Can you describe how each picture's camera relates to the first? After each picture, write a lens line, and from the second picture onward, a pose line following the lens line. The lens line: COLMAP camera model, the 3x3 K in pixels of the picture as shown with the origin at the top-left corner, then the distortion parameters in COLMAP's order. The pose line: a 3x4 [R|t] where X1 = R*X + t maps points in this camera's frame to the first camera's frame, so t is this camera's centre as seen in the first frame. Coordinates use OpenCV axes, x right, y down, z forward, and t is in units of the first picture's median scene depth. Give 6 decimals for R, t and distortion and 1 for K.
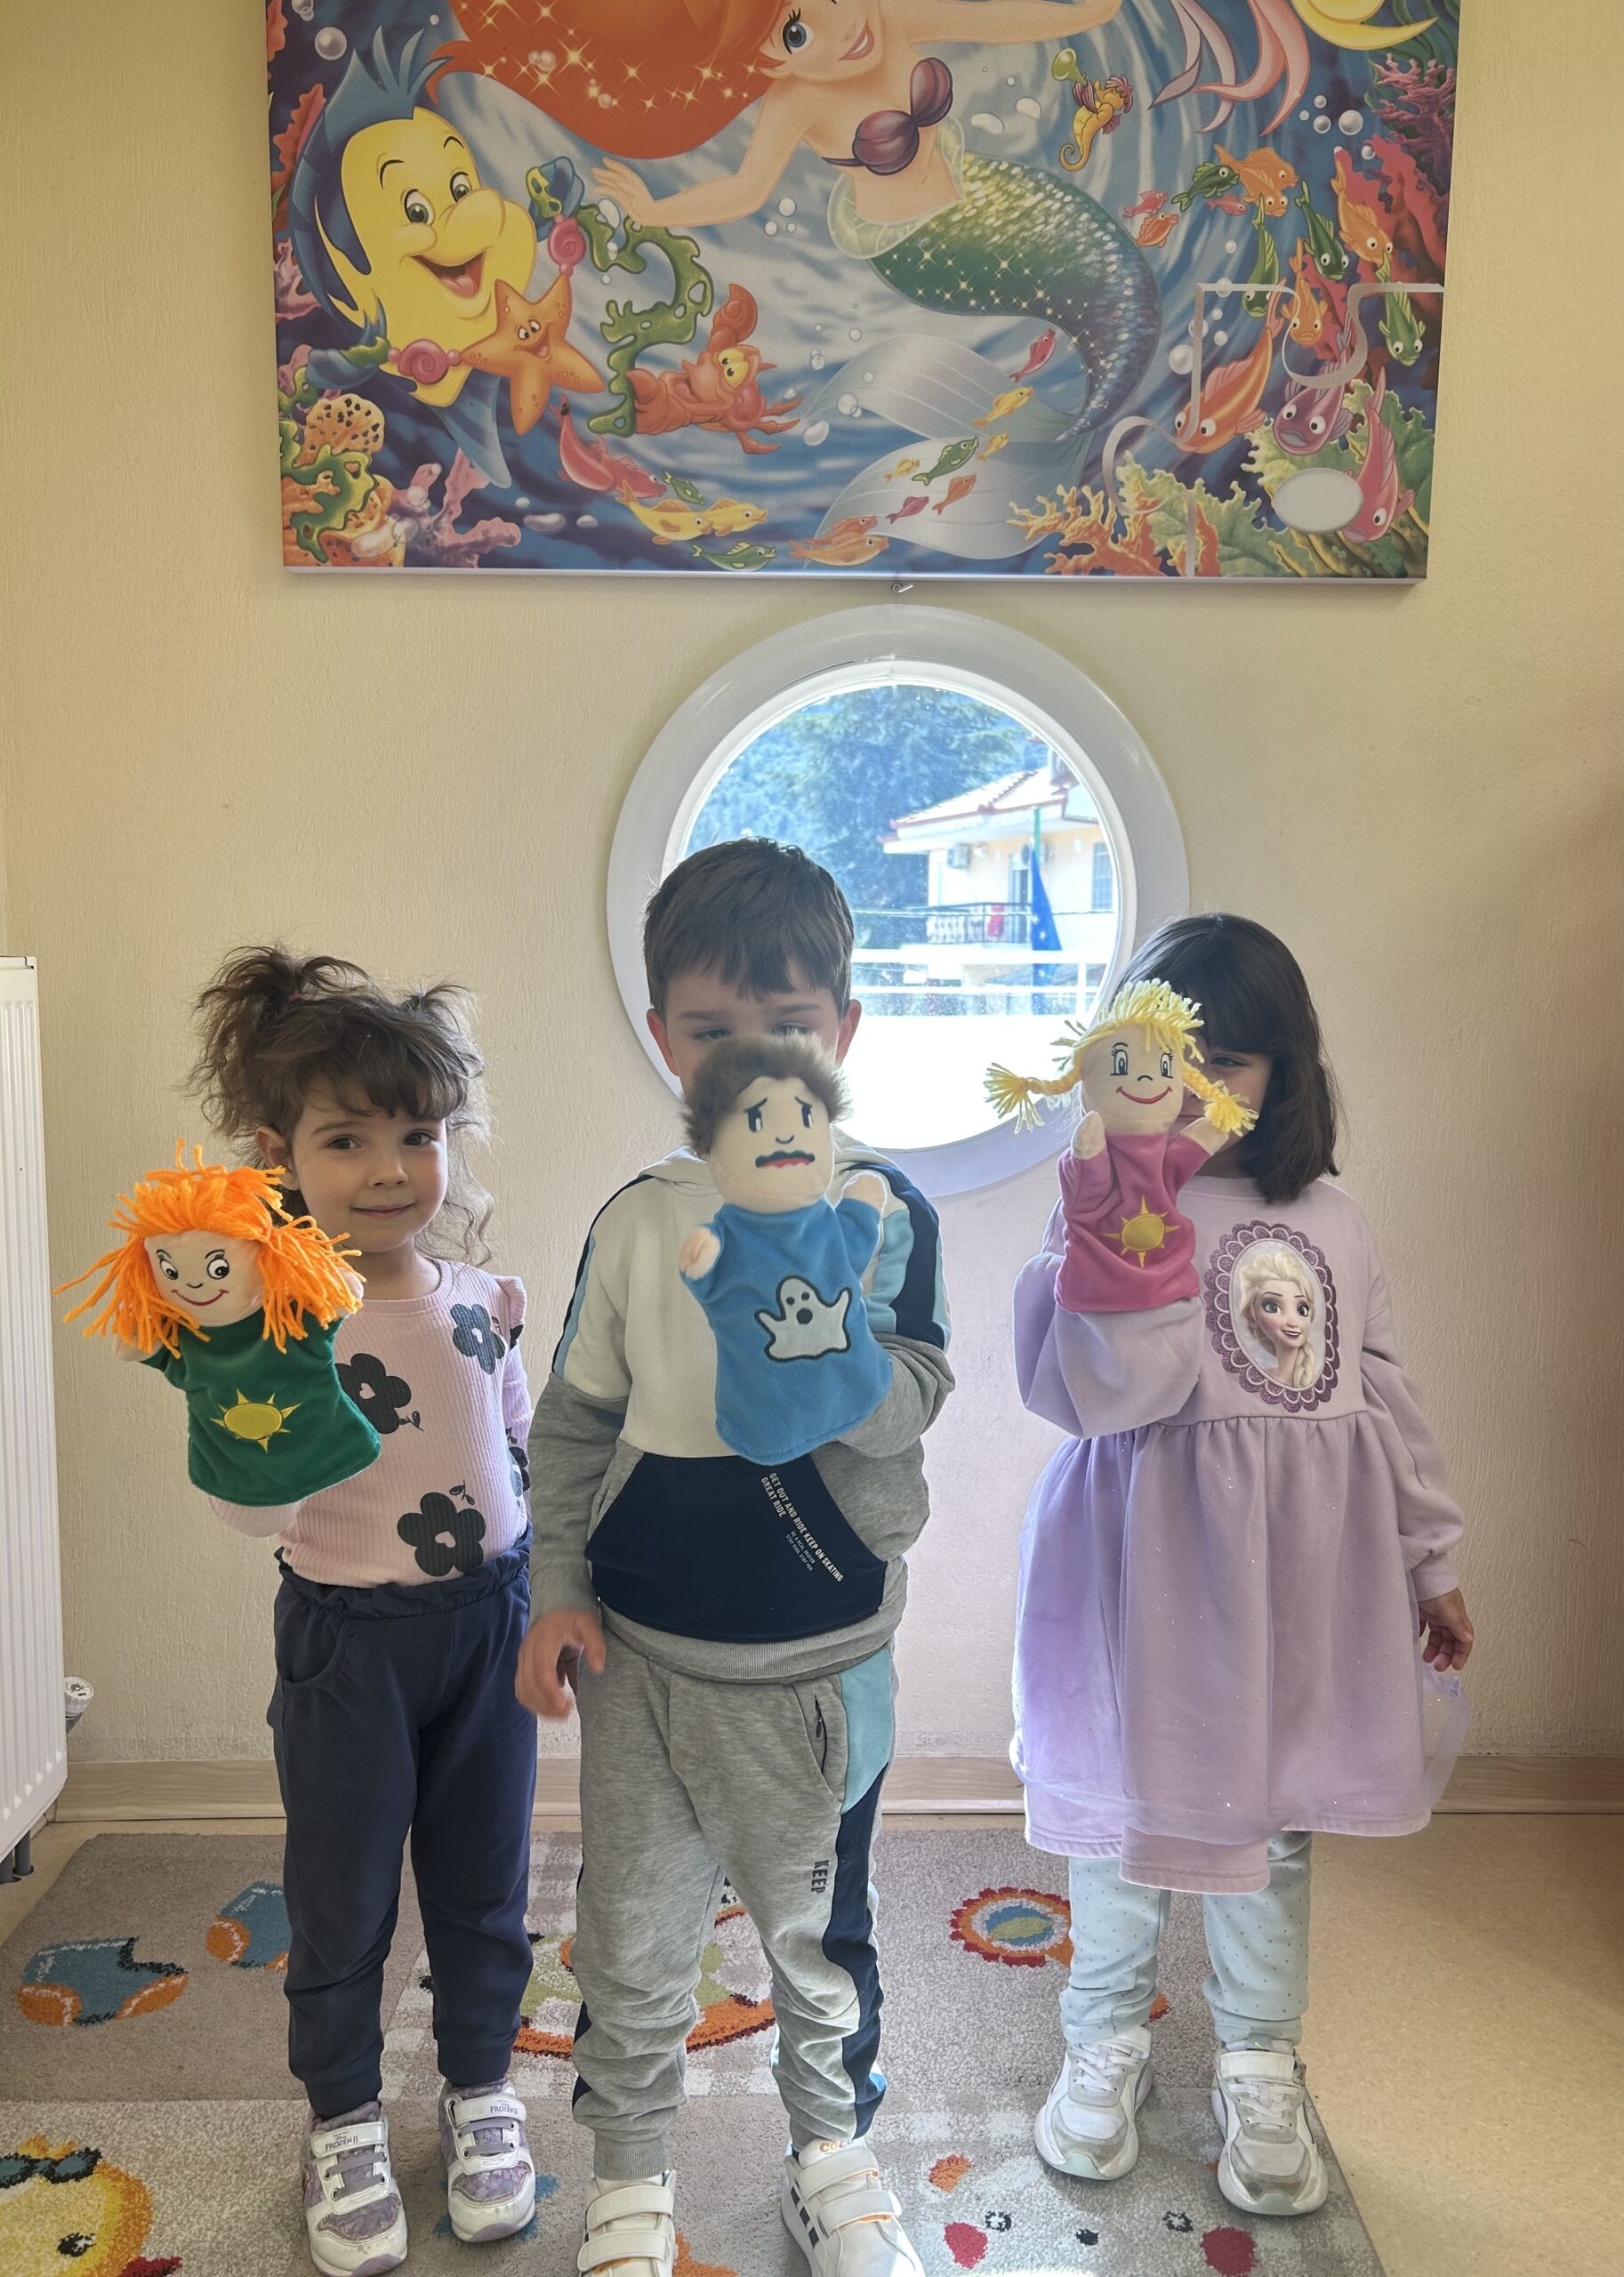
lens RADIAL K [[2007.6, 0, 812.0], [0, 2007.6, 1138.8], [0, 0, 1]] dist [0.016106, -0.022365]
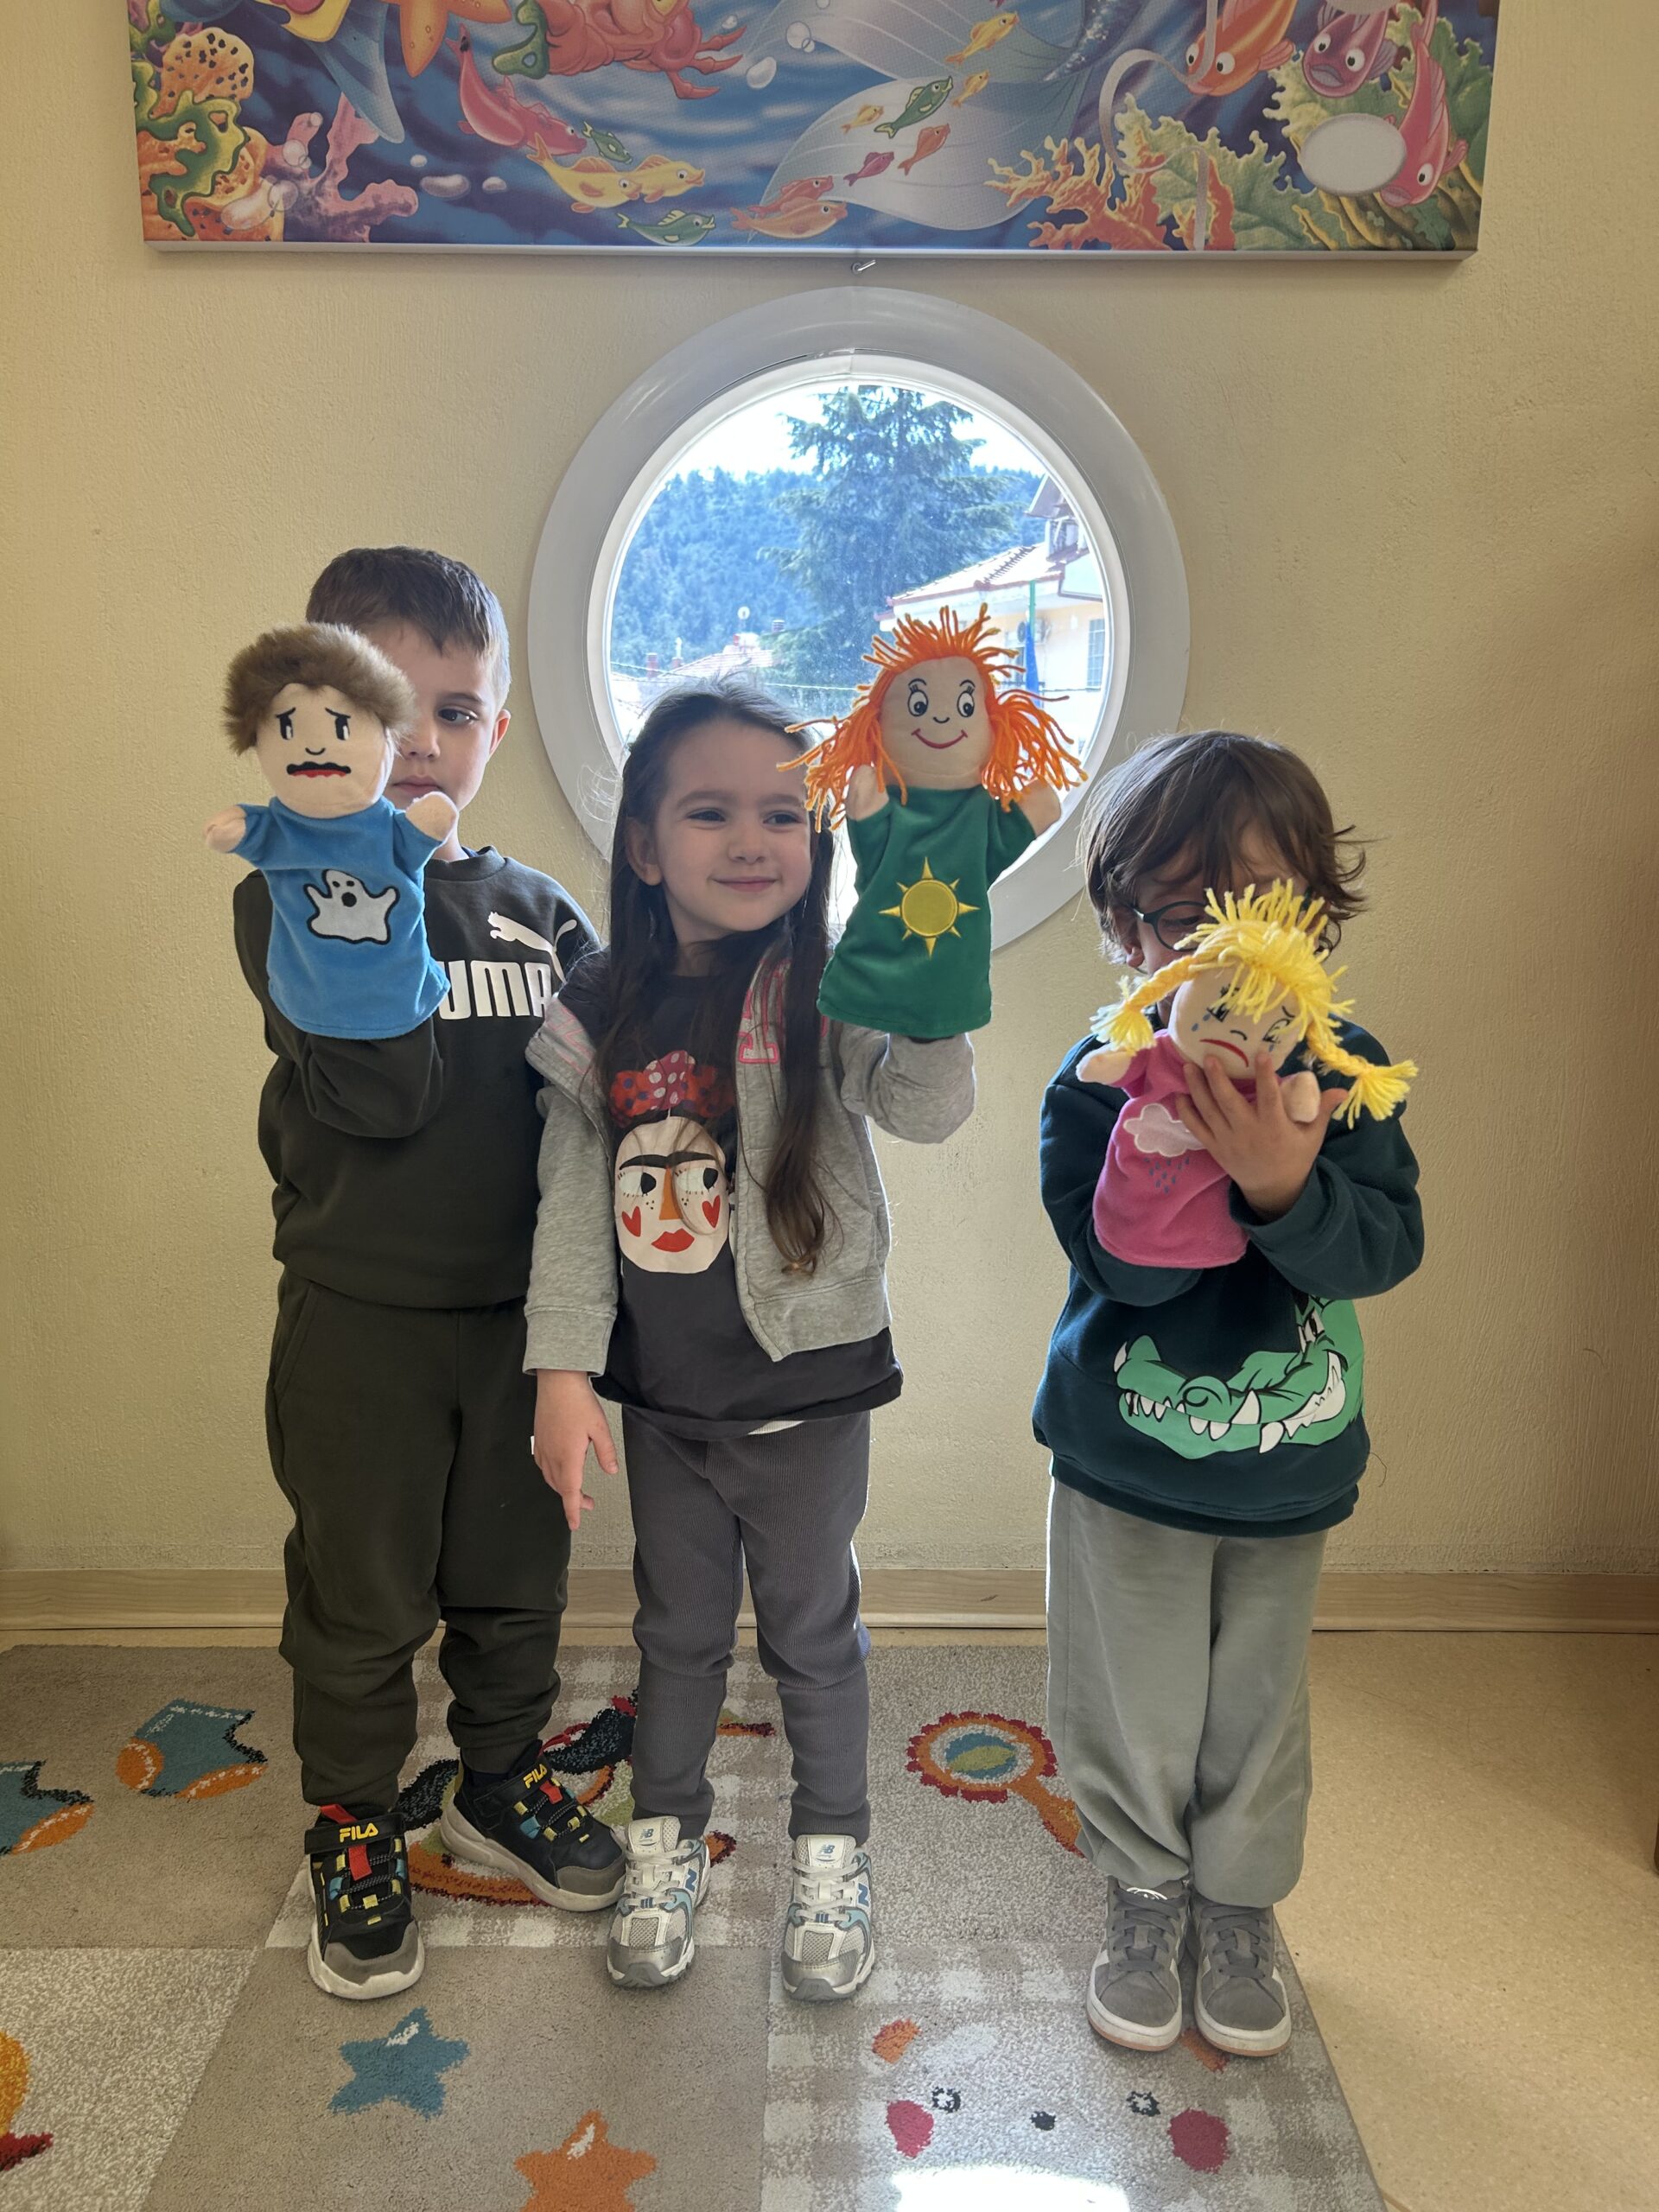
lens RADIAL K [[1675.9, 0, 829.0], [0, 1675.9, 1107.2], [0, 0, 1]] dist [0.013645, -0.010822]
pose [[0.999861, 0.002724, -0.016472, 0.043501], [-0.000930, 0.994158, 0.107934, 0.006282], [0.016670, -0.107903, 0.994022, 0.248041]]
